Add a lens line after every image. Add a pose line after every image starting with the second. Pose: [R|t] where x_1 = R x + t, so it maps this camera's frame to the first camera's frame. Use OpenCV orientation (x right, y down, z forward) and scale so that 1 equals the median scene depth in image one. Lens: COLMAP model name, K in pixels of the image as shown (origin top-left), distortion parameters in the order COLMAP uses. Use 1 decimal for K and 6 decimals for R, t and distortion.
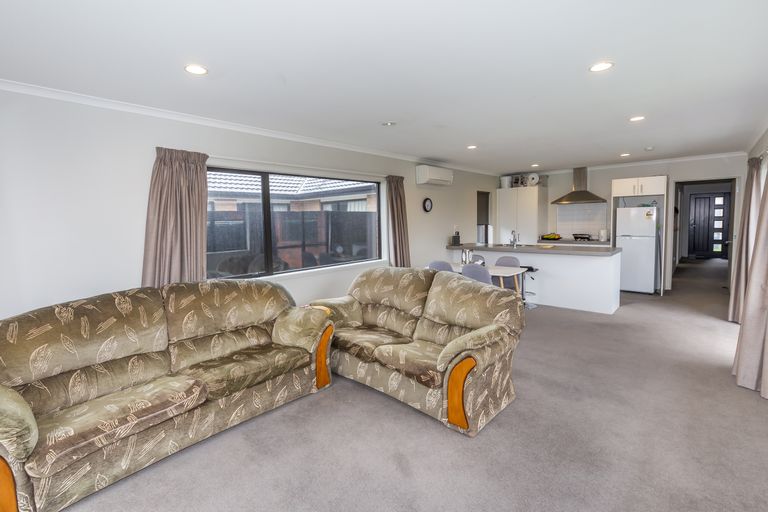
lens RADIAL K [[339.3, 0, 378.9], [0, 339.3, 234.5], [0, 0, 1]] dist [0.018044, -0.000075]
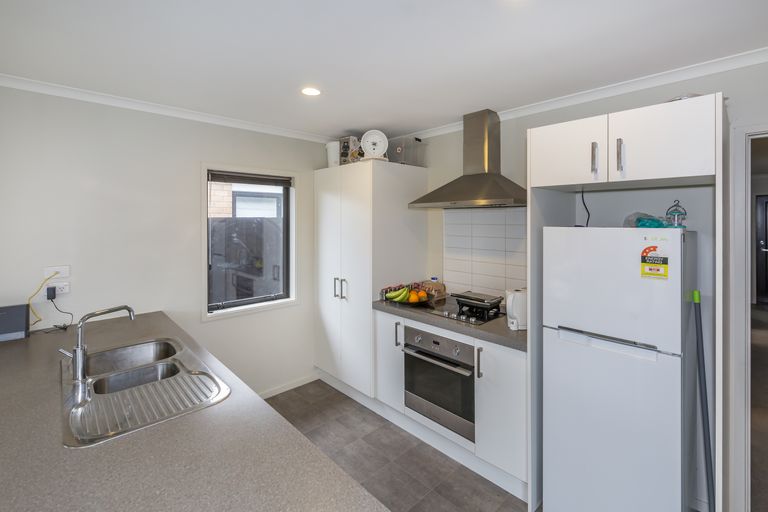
lens RADIAL K [[347.8, 0, 387.9], [0, 347.8, 219.3], [0, 0, 1]] dist [0.001231, 0.000175]
pose [[0.998648, 0.031463, -0.041369, 0.514970], [-0.033393, 0.998345, -0.046830, -0.058263], [0.039827, 0.048148, 0.998046, 0.628901]]
